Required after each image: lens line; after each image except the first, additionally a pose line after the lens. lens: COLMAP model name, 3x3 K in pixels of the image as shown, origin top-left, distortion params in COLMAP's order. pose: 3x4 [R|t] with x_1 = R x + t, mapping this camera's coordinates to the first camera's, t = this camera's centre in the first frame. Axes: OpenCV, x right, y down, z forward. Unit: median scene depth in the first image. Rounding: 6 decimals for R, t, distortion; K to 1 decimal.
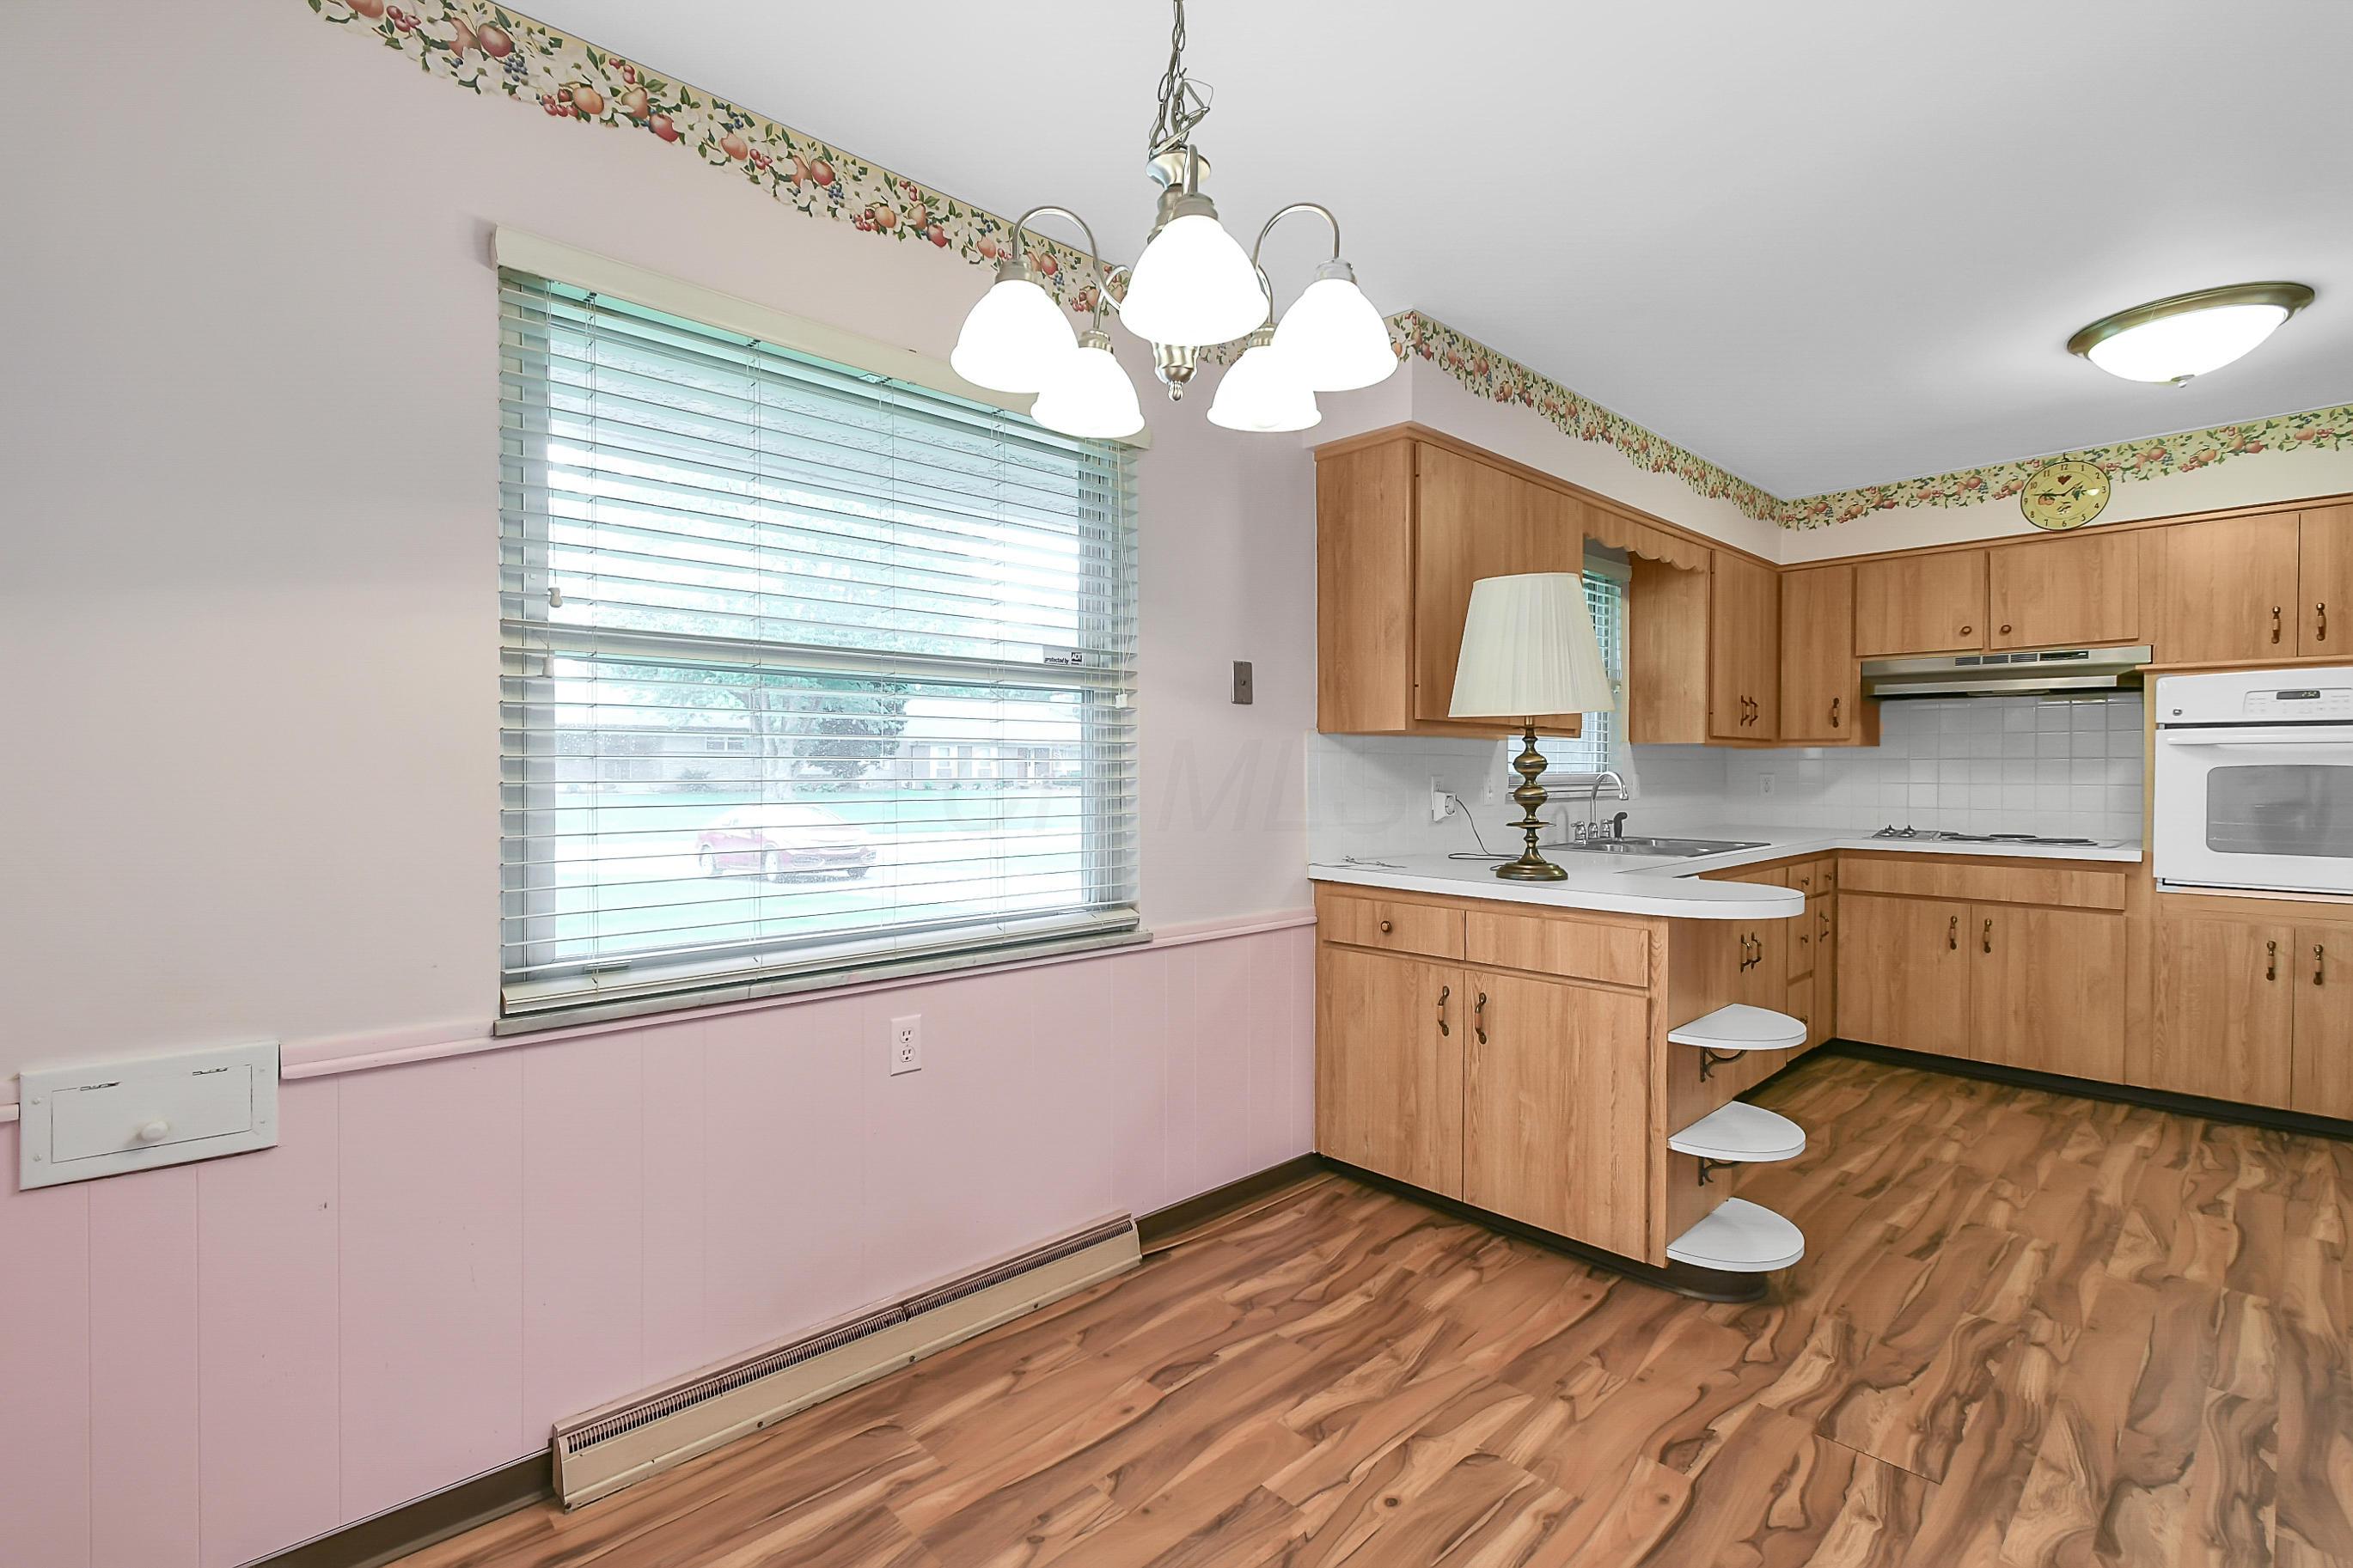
lens RADIAL K [[1050.7, 0, 1120.0], [0, 1050.7, 787.0], [0, 0, 1]] dist [-0.009426, -0.007257]
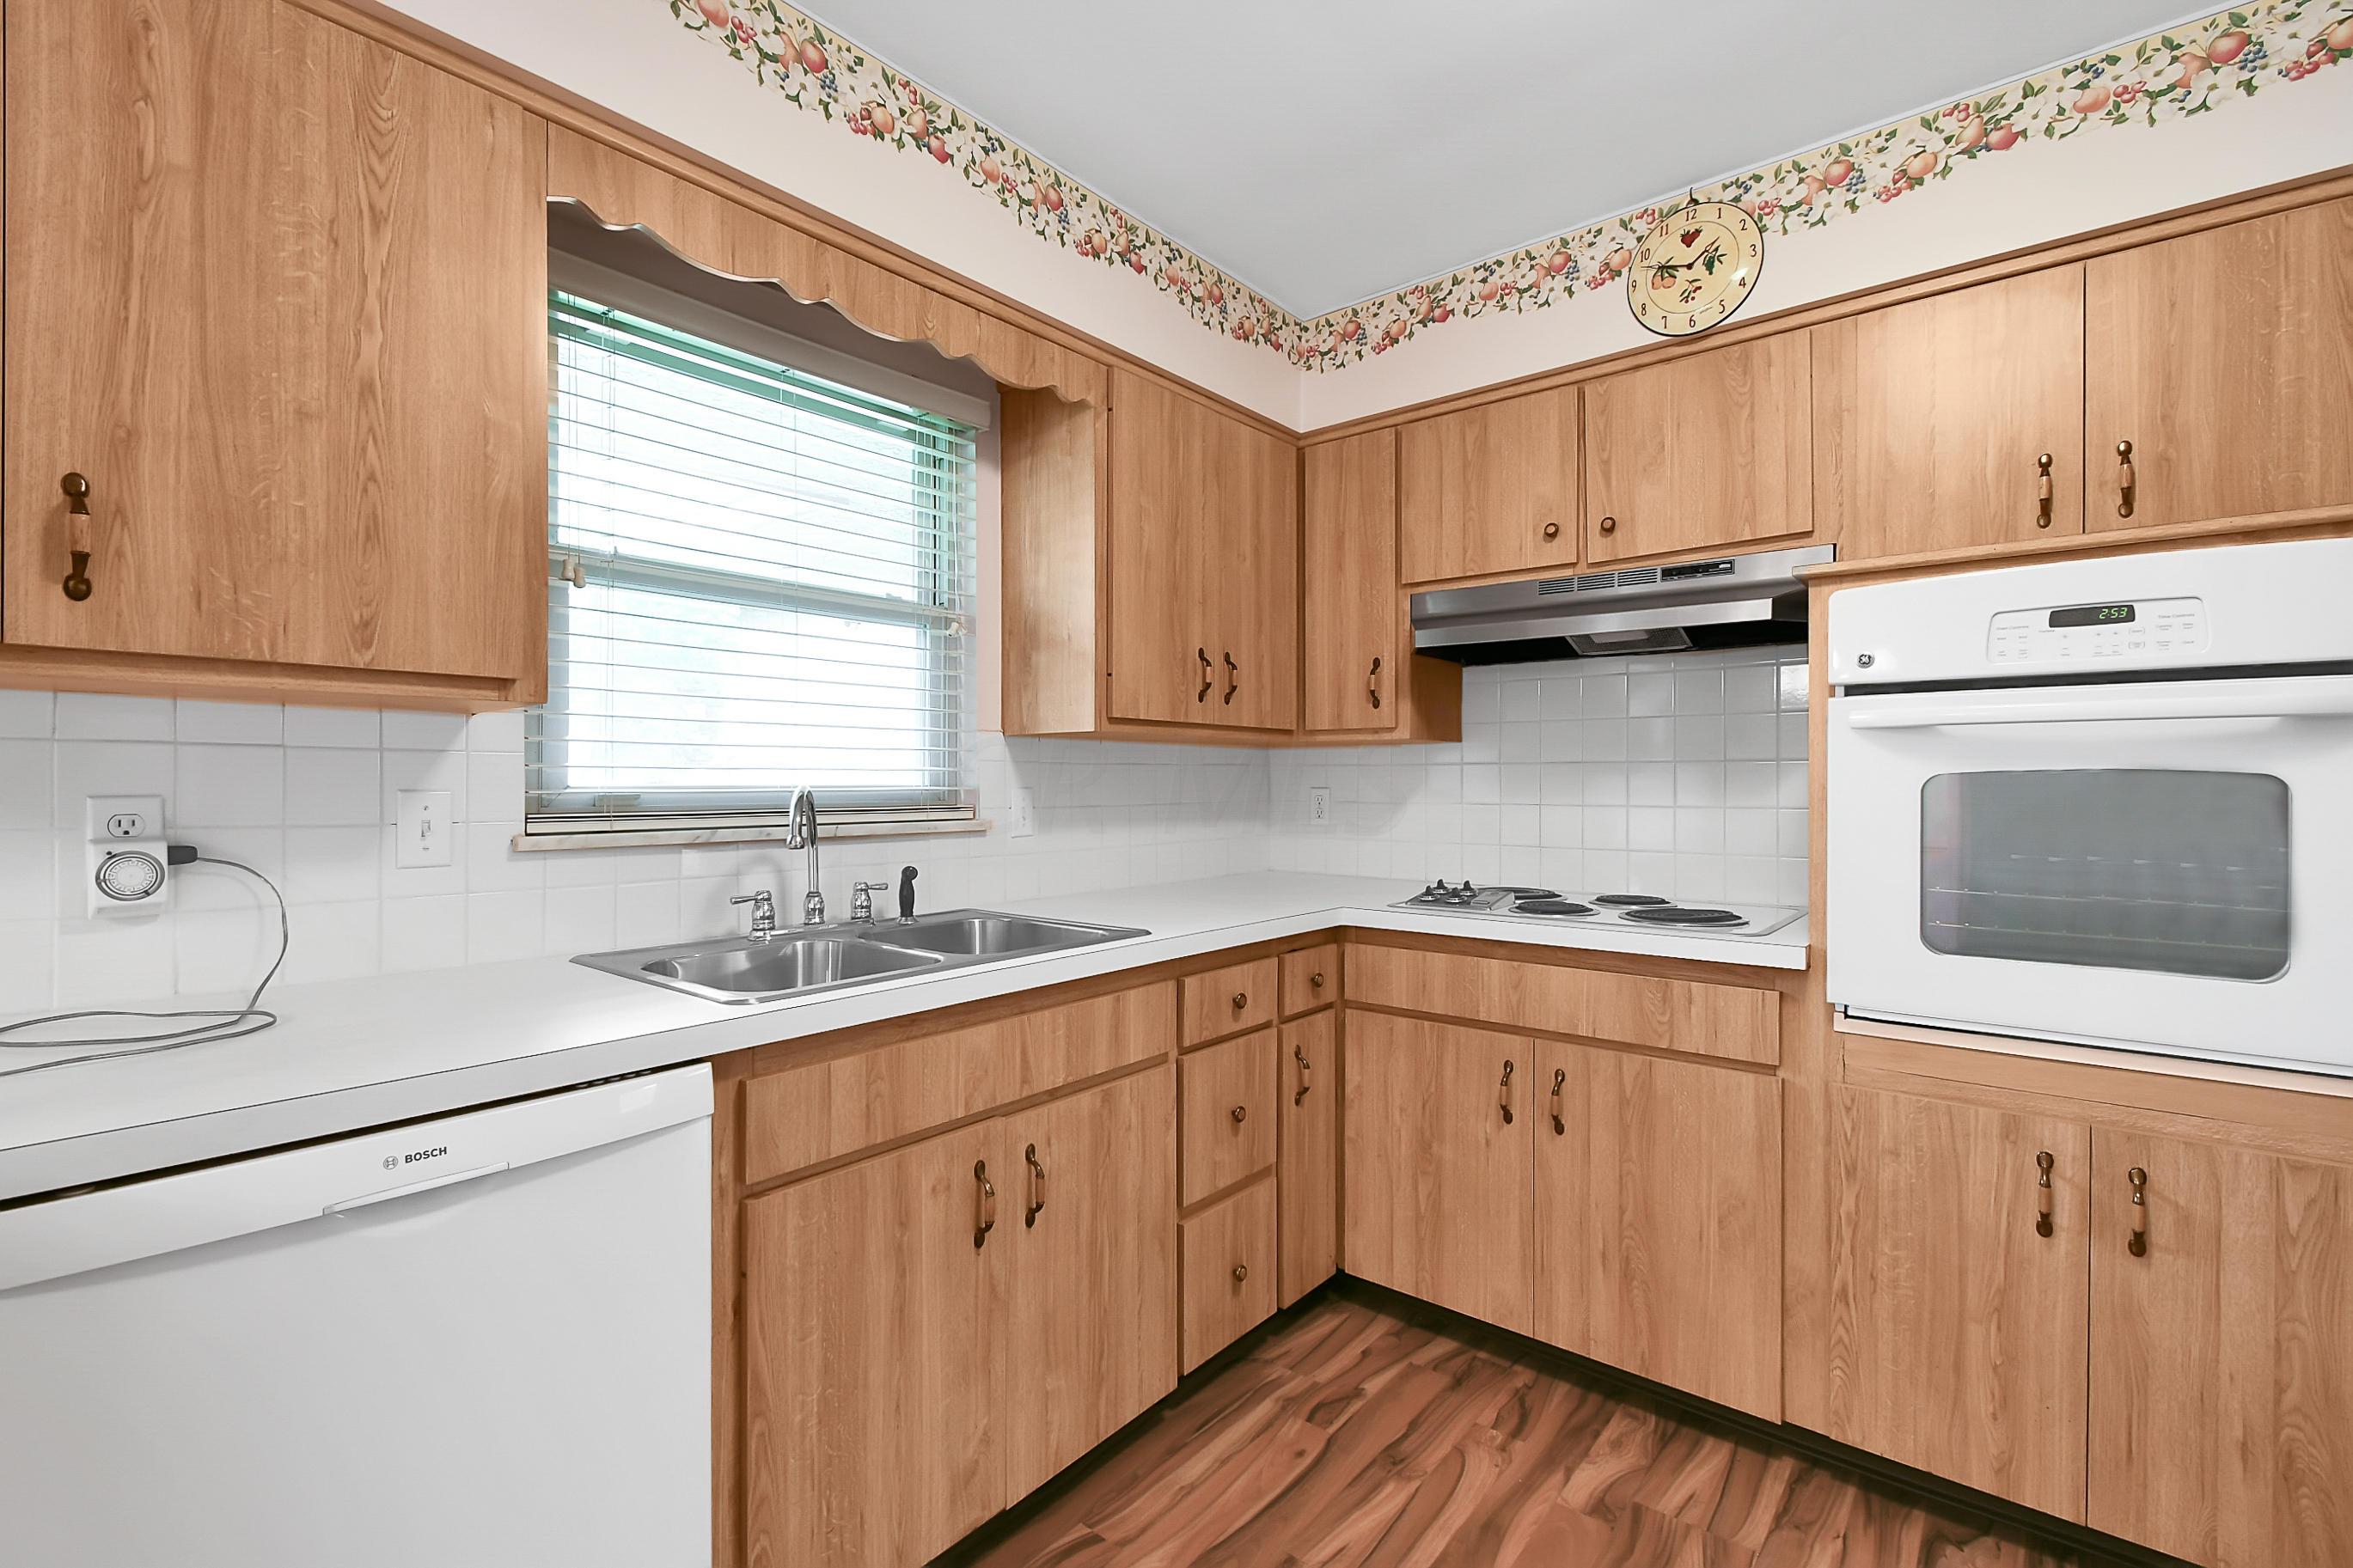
lens RADIAL K [[1114.3, 0, 1176.5], [0, 1114.3, 784.0], [0, 0, 1]] dist [0.016960, -0.021283]
pose [[0.983246, -0.004774, 0.182221, 0.533183], [0.006601, 0.999934, -0.009423, -0.011328], [-0.182164, 0.010468, 0.983212, 0.473883]]
